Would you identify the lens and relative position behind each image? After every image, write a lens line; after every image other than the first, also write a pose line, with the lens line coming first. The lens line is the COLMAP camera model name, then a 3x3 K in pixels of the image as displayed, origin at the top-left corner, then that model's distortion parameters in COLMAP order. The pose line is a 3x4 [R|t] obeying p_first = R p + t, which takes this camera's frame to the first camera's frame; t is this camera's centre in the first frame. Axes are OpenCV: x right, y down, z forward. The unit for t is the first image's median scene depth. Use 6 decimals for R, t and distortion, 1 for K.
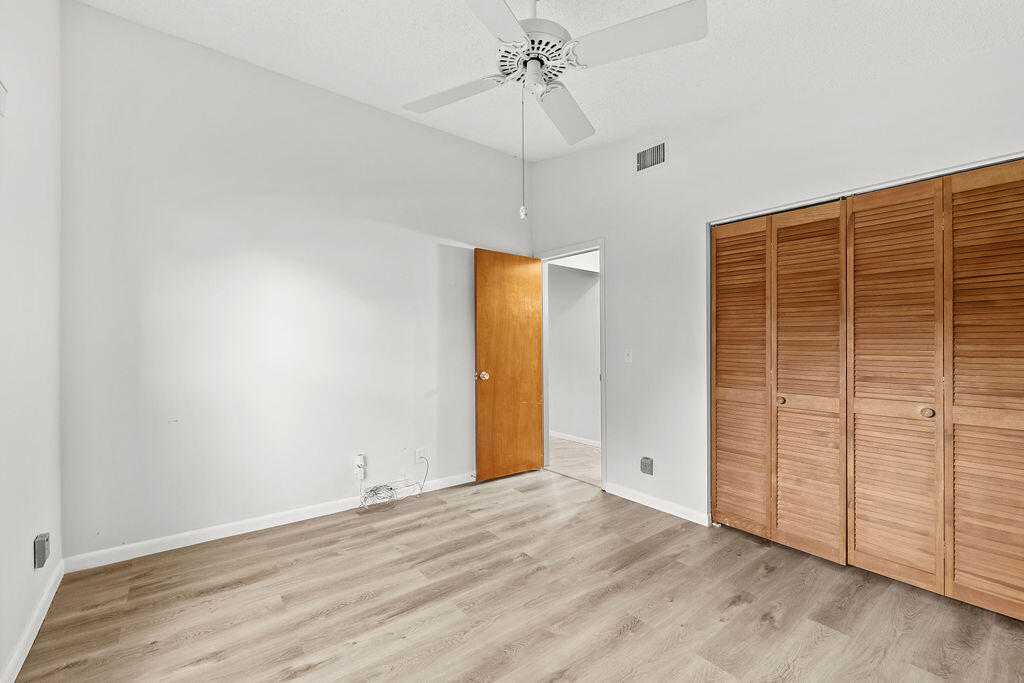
lens RADIAL K [[431.4, 0, 513.0], [0, 431.4, 341.9], [0, 0, 1]] dist [0.003578, -0.000253]
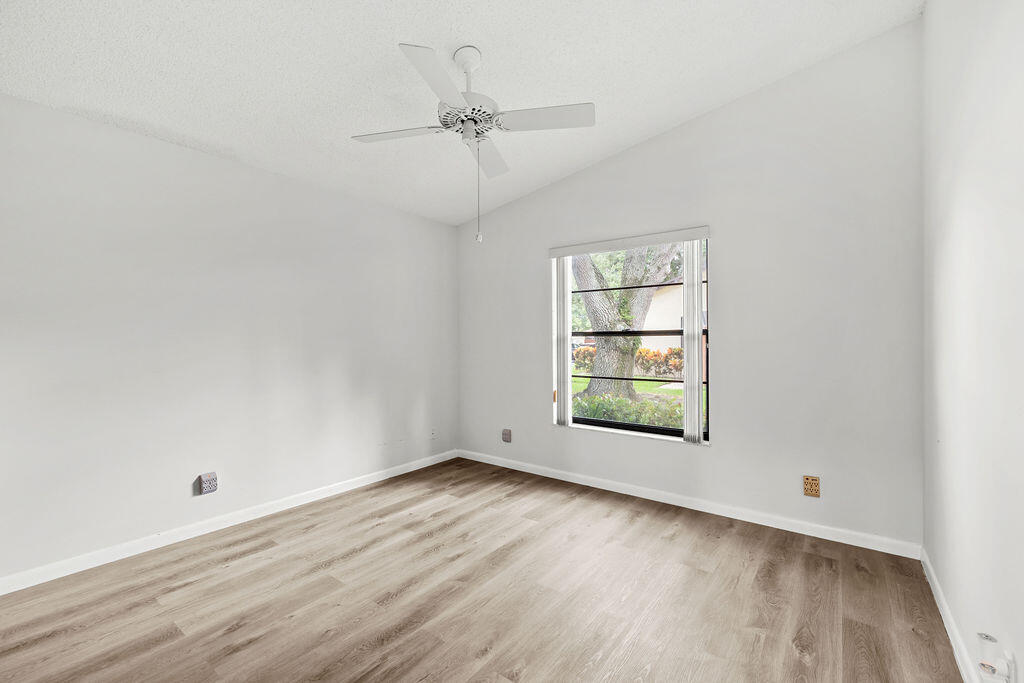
lens RADIAL K [[431.4, 0, 511.1], [0, 431.4, 342.1], [0, 0, 1]] dist [0.003578, -0.000253]
pose [[-0.965615, -0.008303, -0.259843, 0.246116], [-0.007571, 0.999964, -0.003819, 0.012125], [0.259865, -0.001721, -0.965643, 1.999428]]
